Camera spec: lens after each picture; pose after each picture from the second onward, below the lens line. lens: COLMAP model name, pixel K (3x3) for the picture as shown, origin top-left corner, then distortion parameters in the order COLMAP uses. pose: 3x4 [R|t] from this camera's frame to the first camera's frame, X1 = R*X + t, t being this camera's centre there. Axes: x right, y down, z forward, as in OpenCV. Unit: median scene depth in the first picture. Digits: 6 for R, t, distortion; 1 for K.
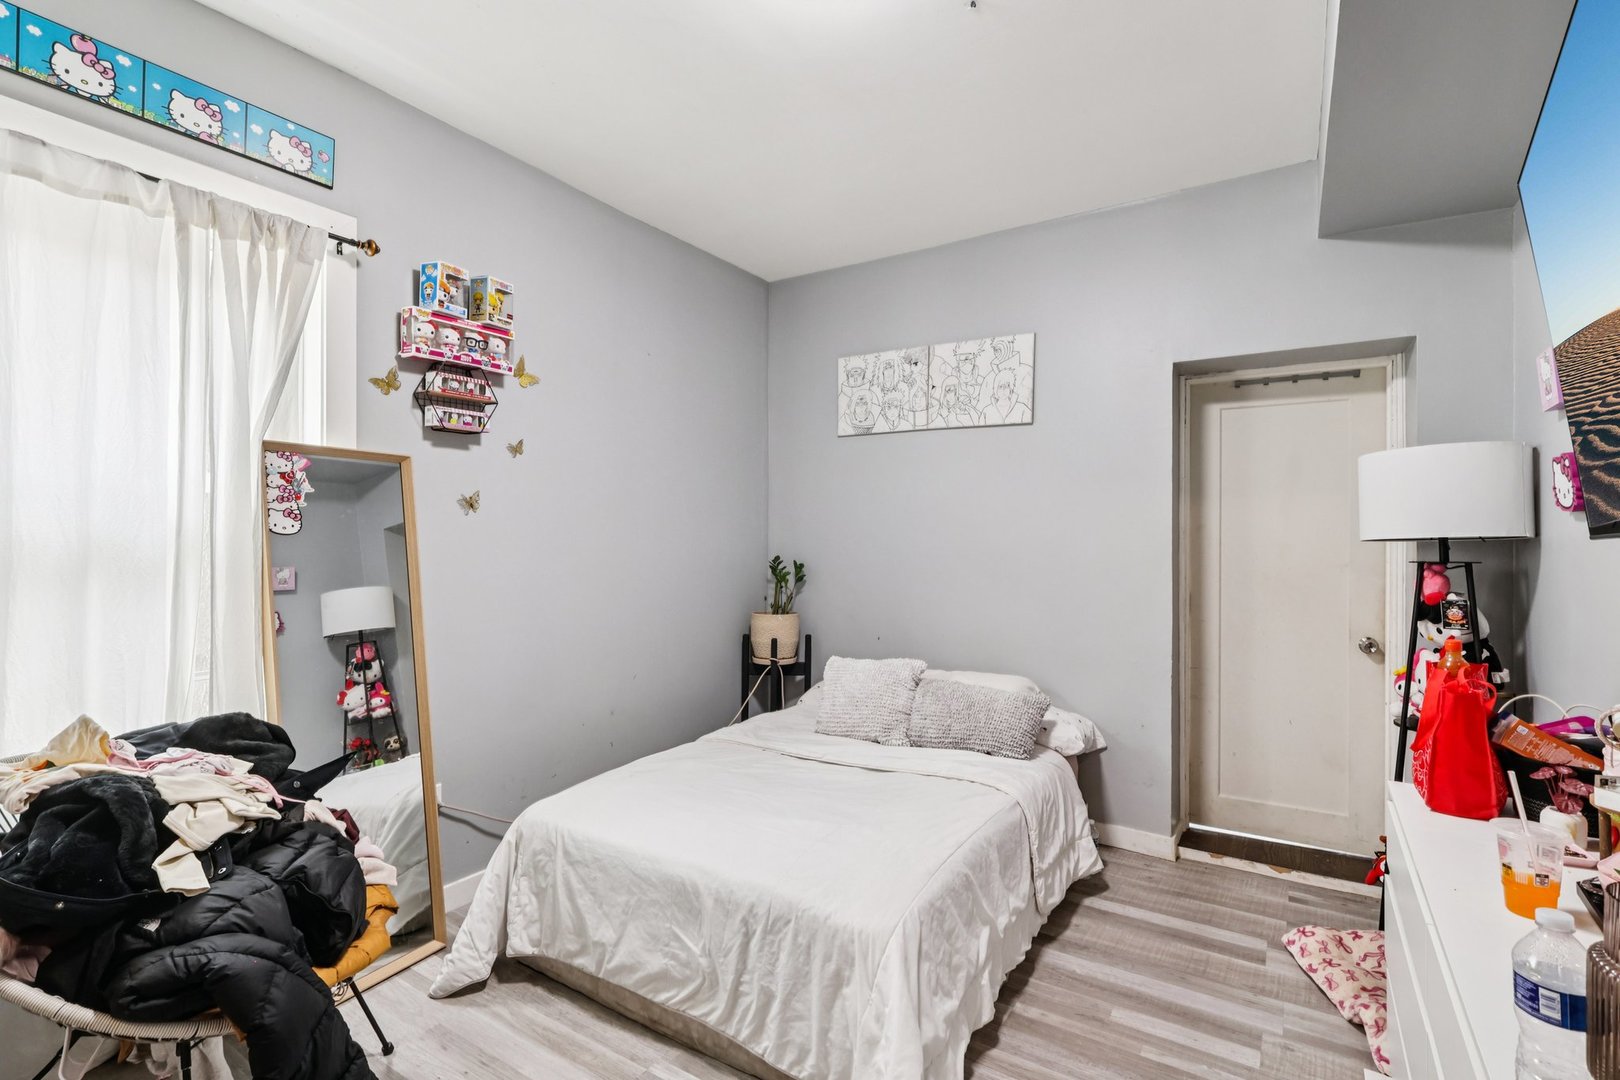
lens RADIAL K [[748.7, 0, 809.7], [0, 748.7, 544.1], [0, 0, 1]] dist [0.000662, 0.000167]
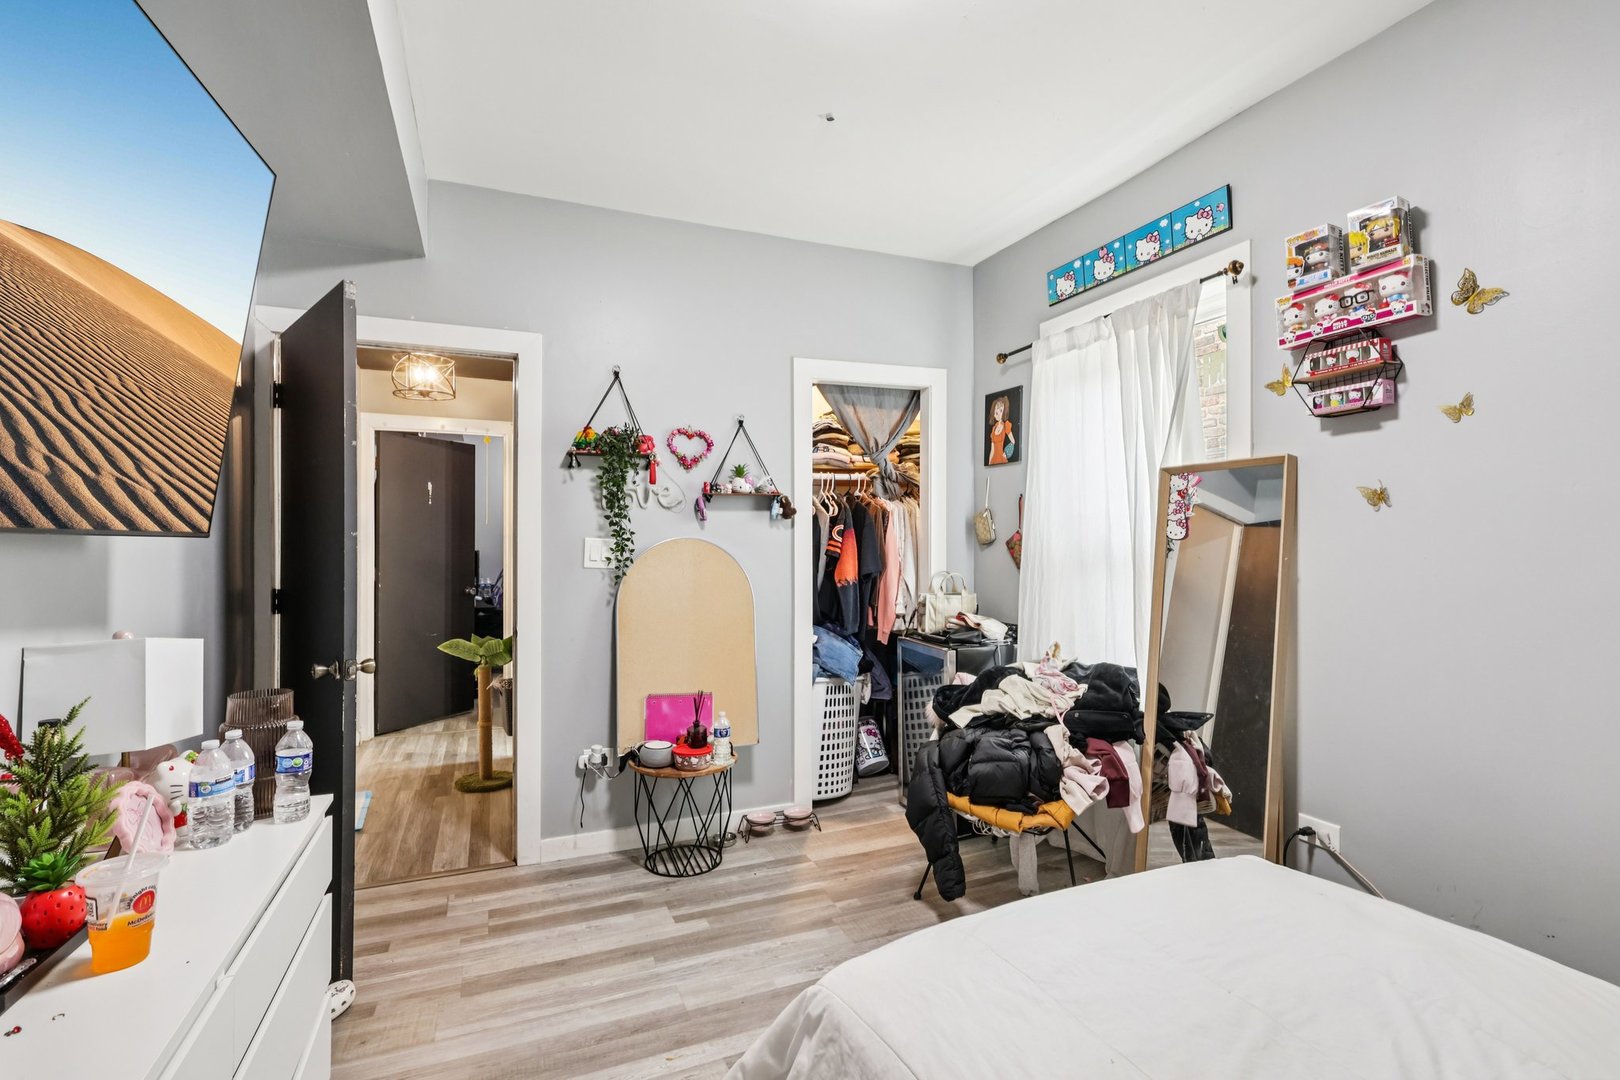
lens RADIAL K [[748.7, 0, 808.4], [0, 748.7, 538.1], [0, 0, 1]] dist [0.000662, 0.000167]
pose [[-0.563489, -0.010287, -0.826060, 0.564386], [-0.003777, 0.999944, -0.009876, -0.000609], [0.826115, -0.002445, -0.563496, 0.992328]]
